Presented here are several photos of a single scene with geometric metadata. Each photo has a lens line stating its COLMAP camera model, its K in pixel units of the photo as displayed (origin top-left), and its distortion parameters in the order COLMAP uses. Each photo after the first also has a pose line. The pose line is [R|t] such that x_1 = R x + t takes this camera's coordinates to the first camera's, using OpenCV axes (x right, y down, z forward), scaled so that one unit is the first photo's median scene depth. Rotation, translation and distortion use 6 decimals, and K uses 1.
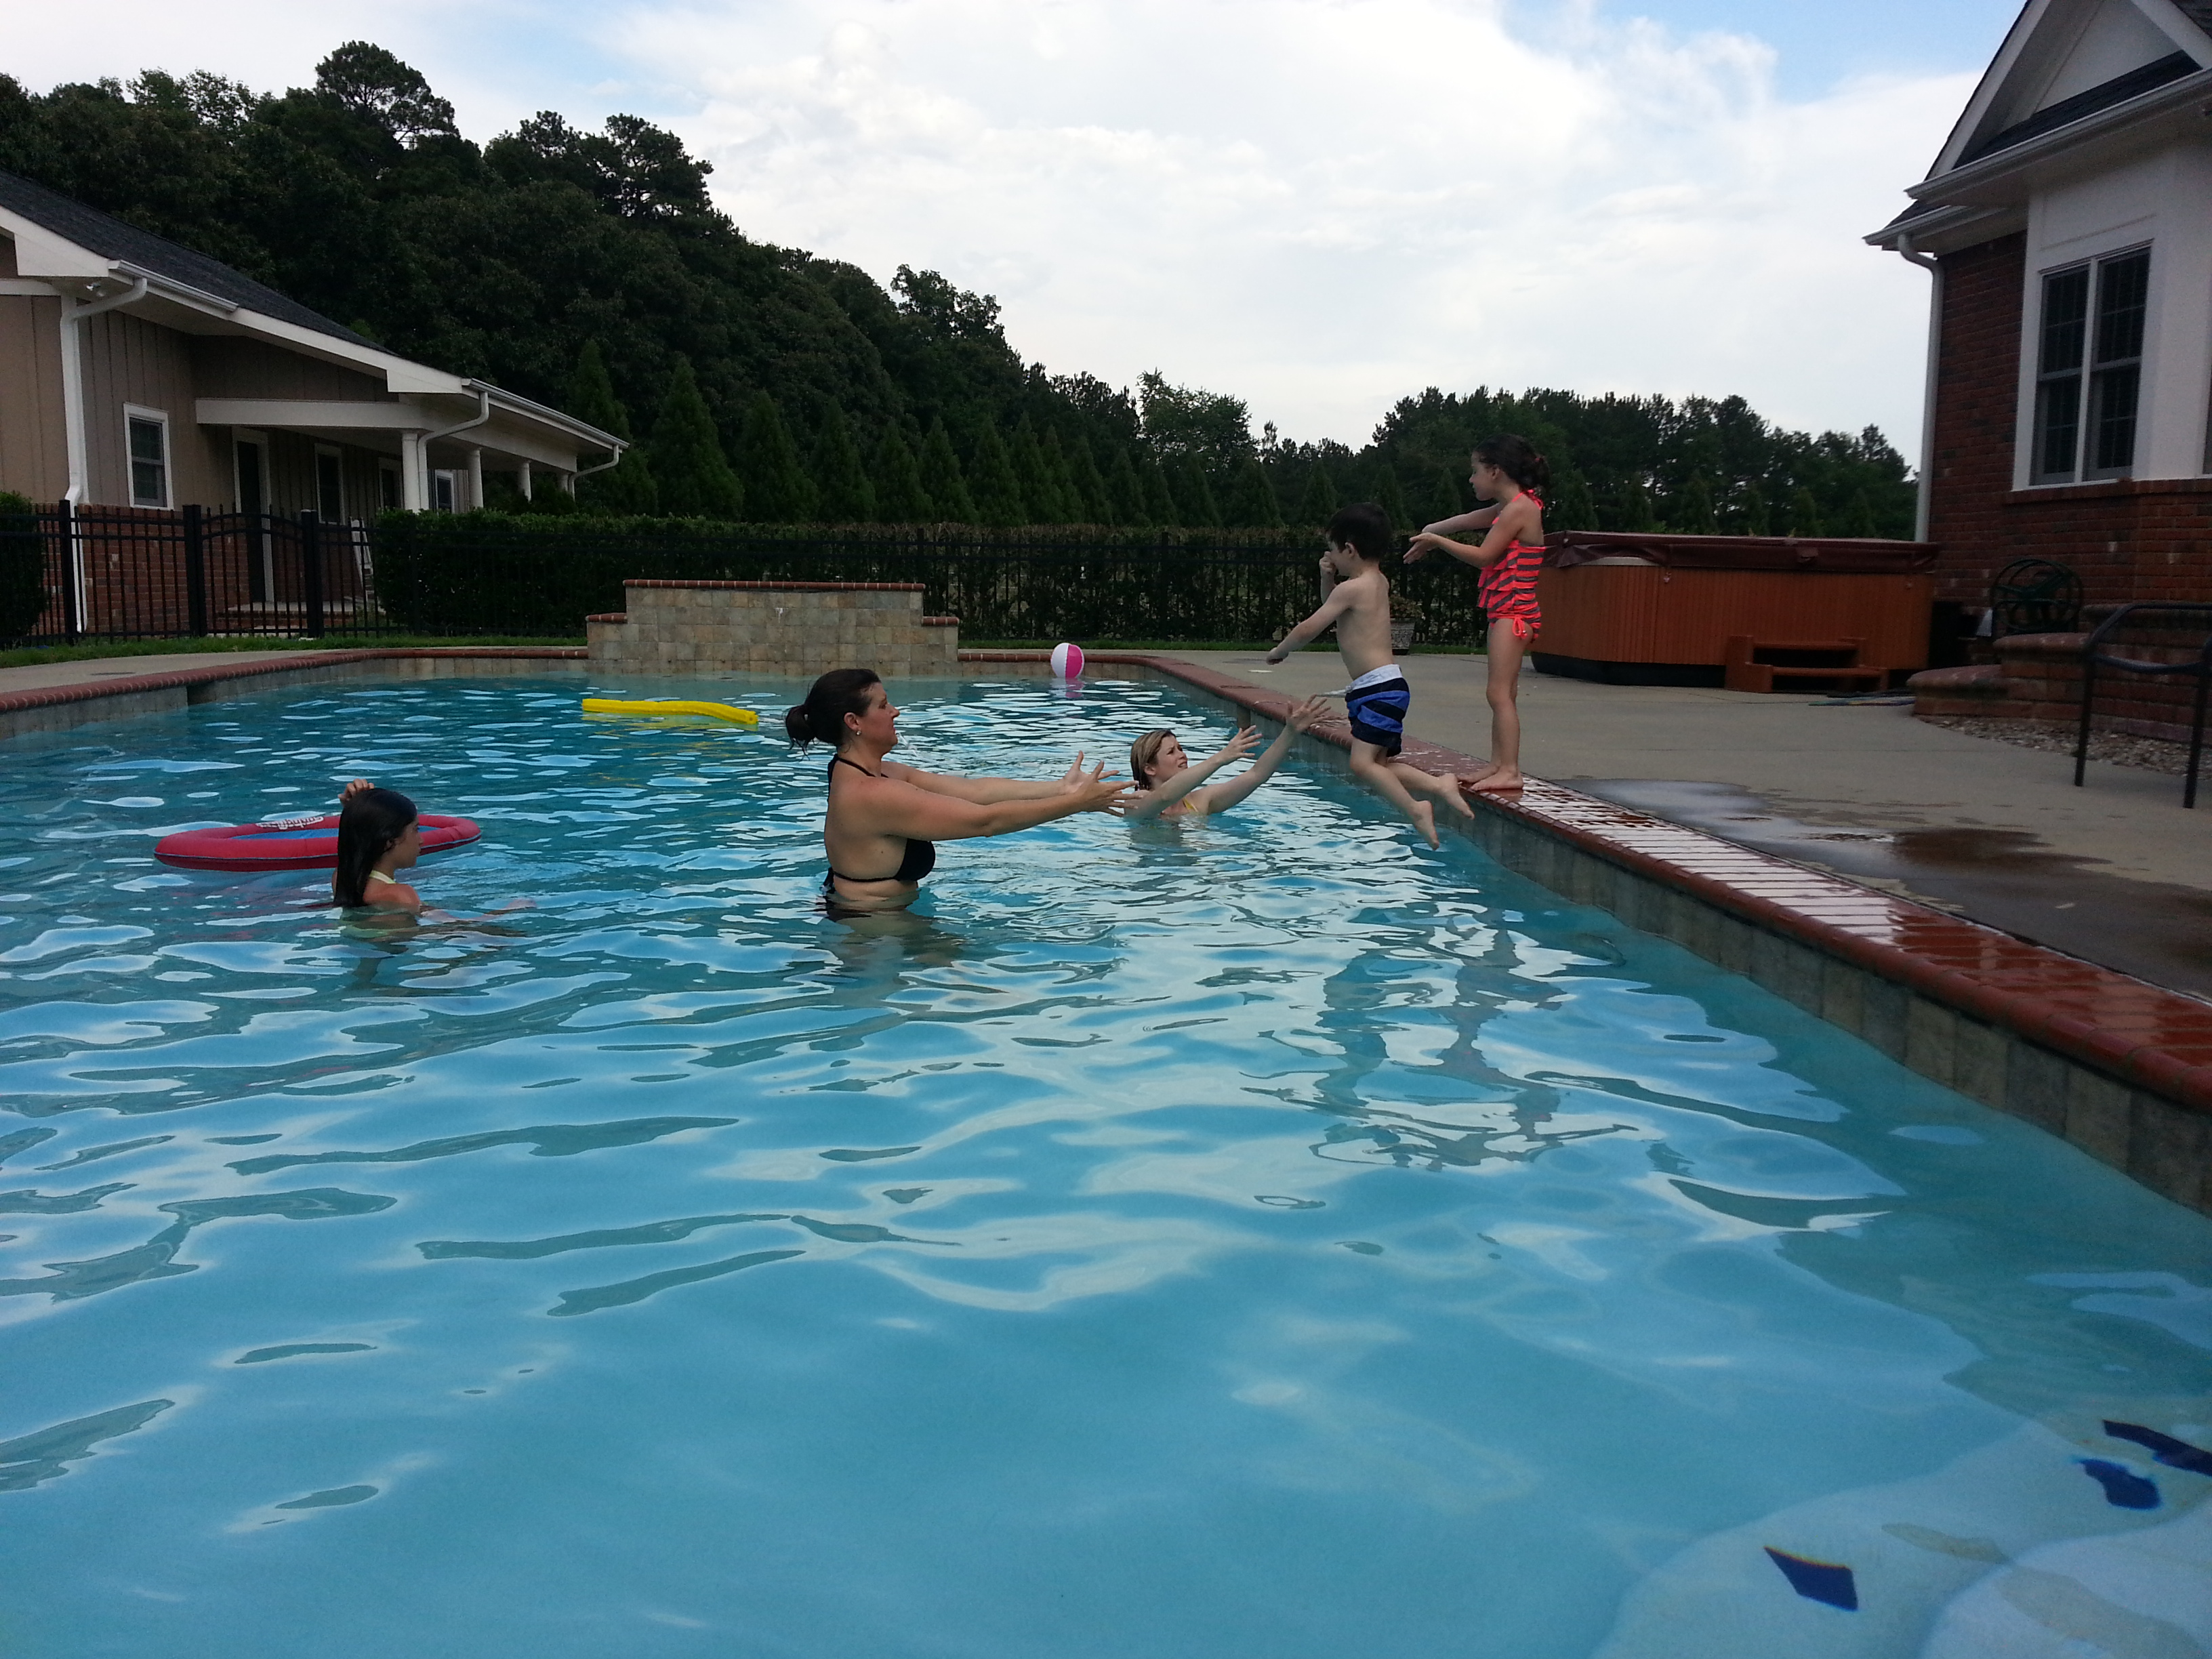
lens RADIAL K [[1805.3, 0, 1110.5], [0, 1805.3, 800.4], [0, 0, 1]] dist [0.138961, -0.256827]
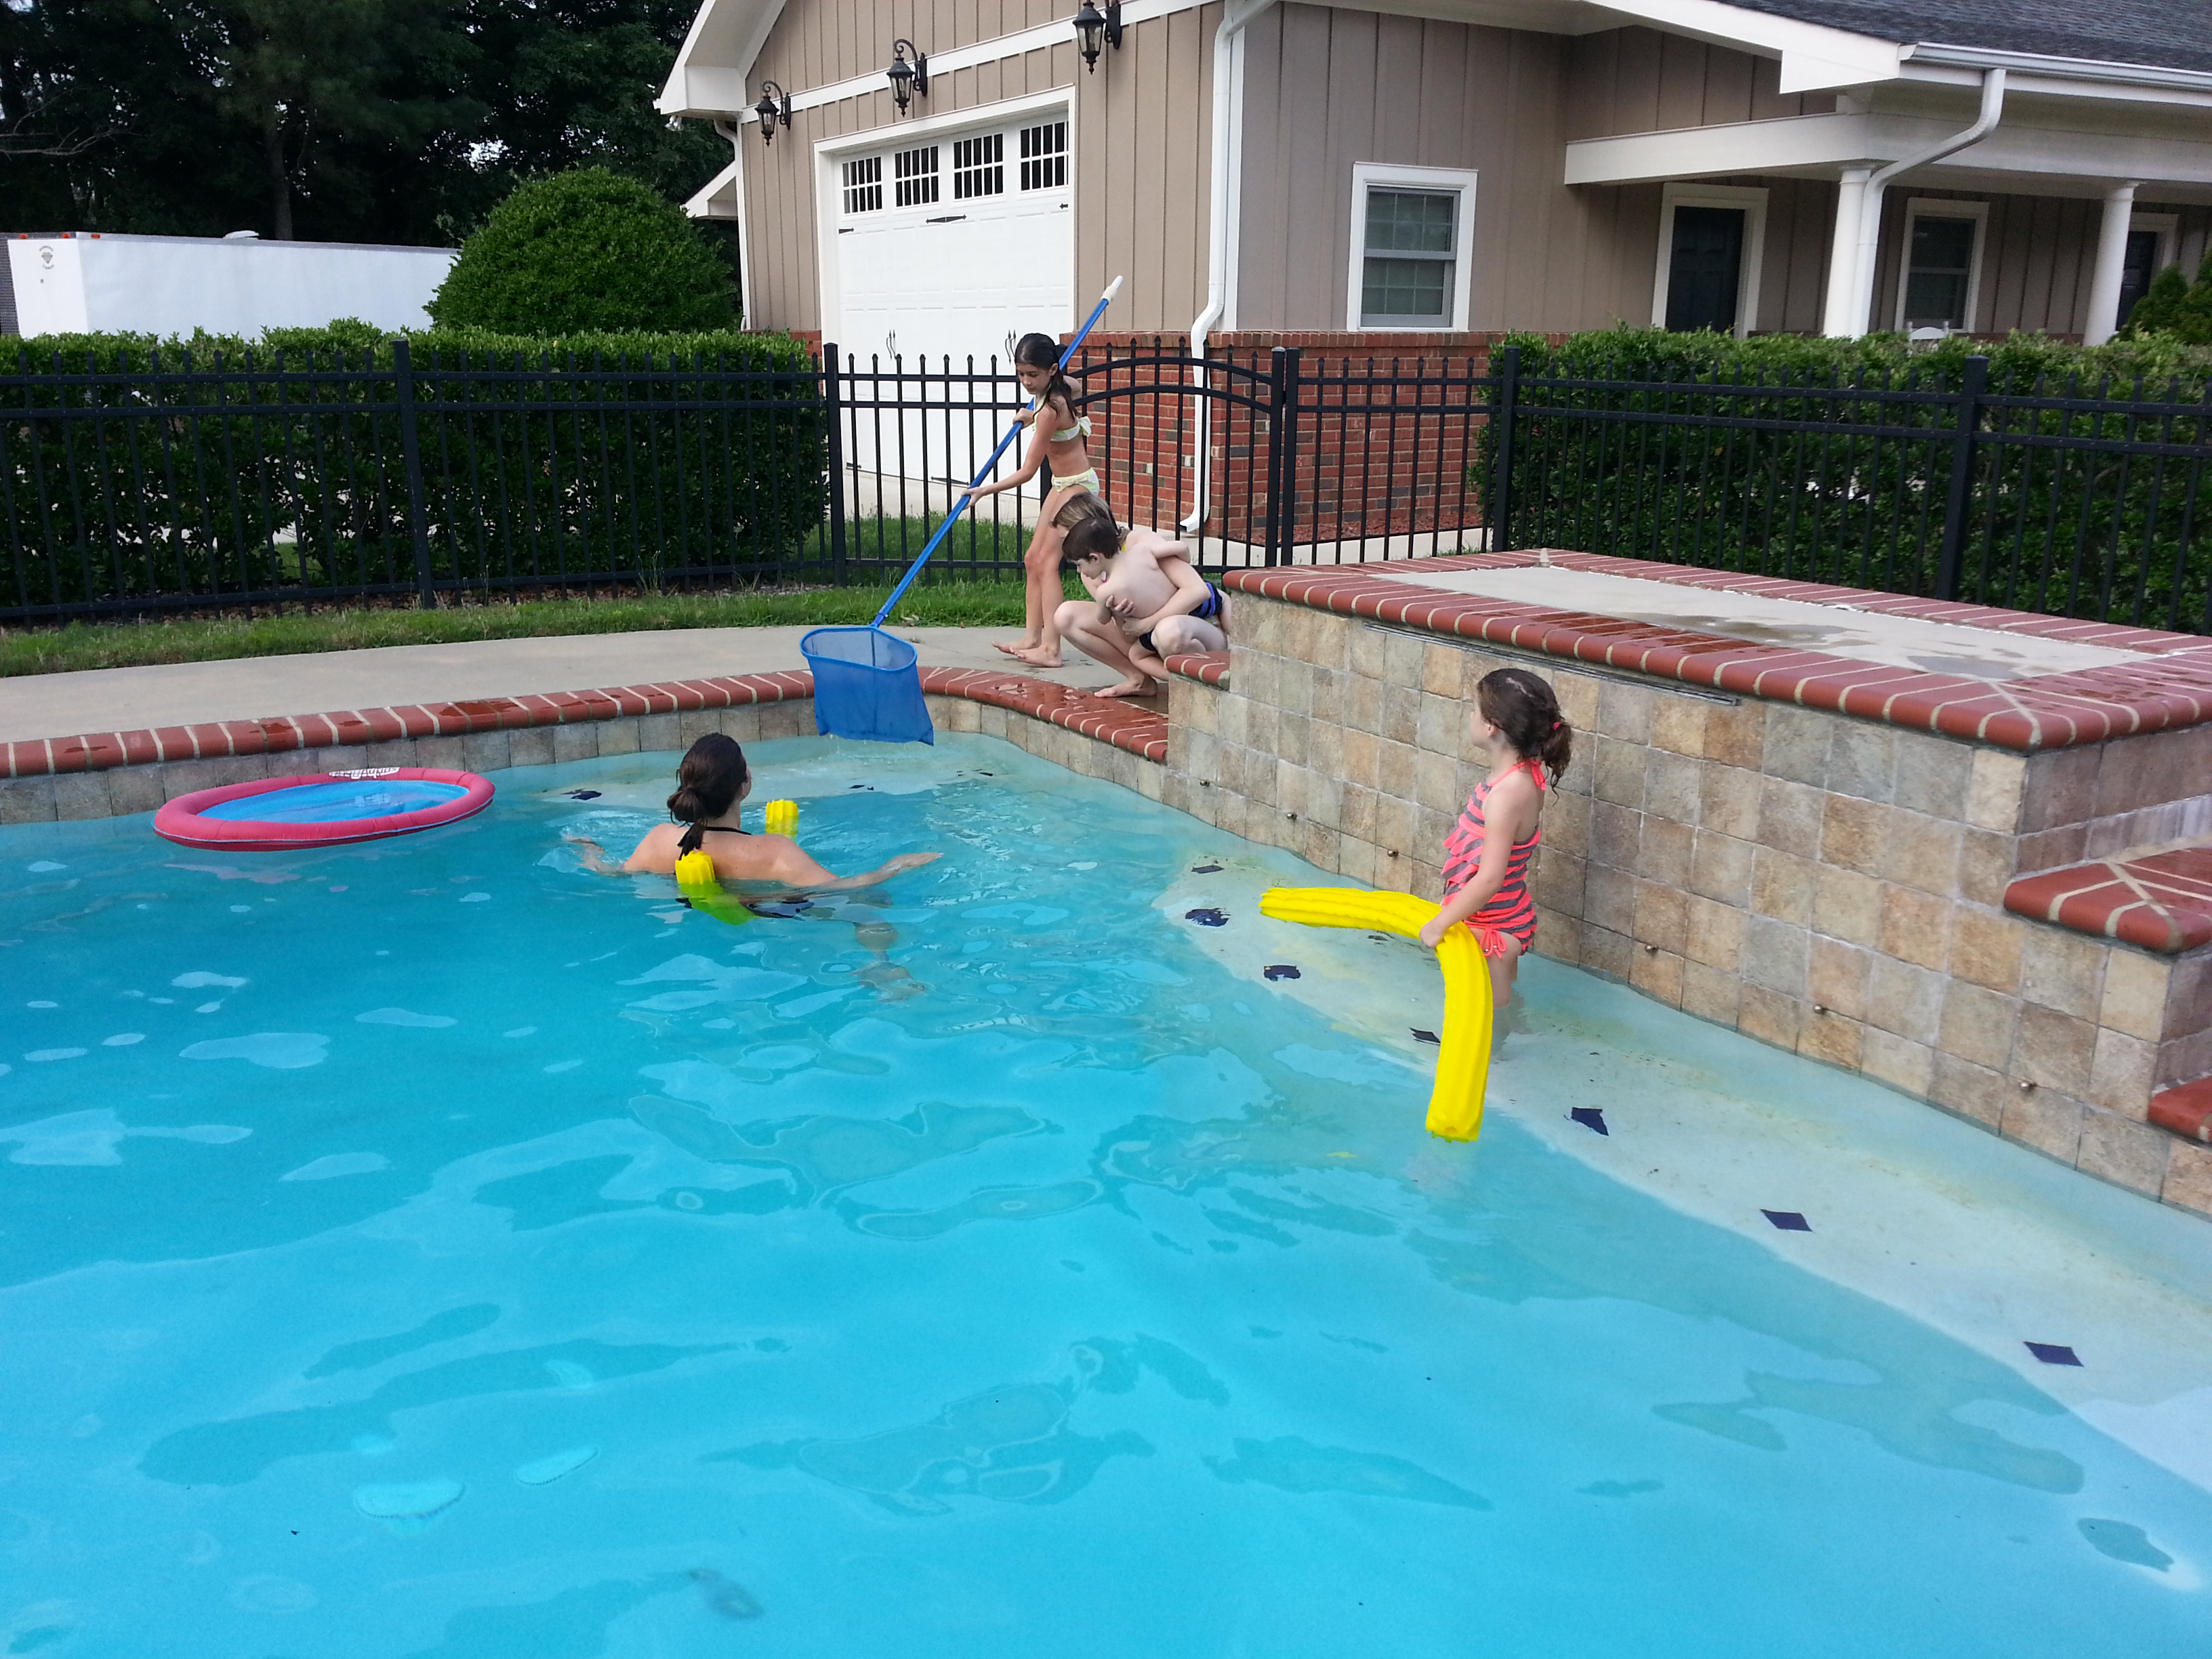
lens RADIAL K [[1805.3, 0, 1110.5], [0, 1805.3, 800.4], [0, 0, 1]] dist [0.138961, -0.256827]
pose [[0.430004, 0.217419, -0.876256, 0.033208], [-0.112580, 0.975907, 0.186898, -0.122196], [0.895780, 0.018282, 0.444121, 0.719836]]
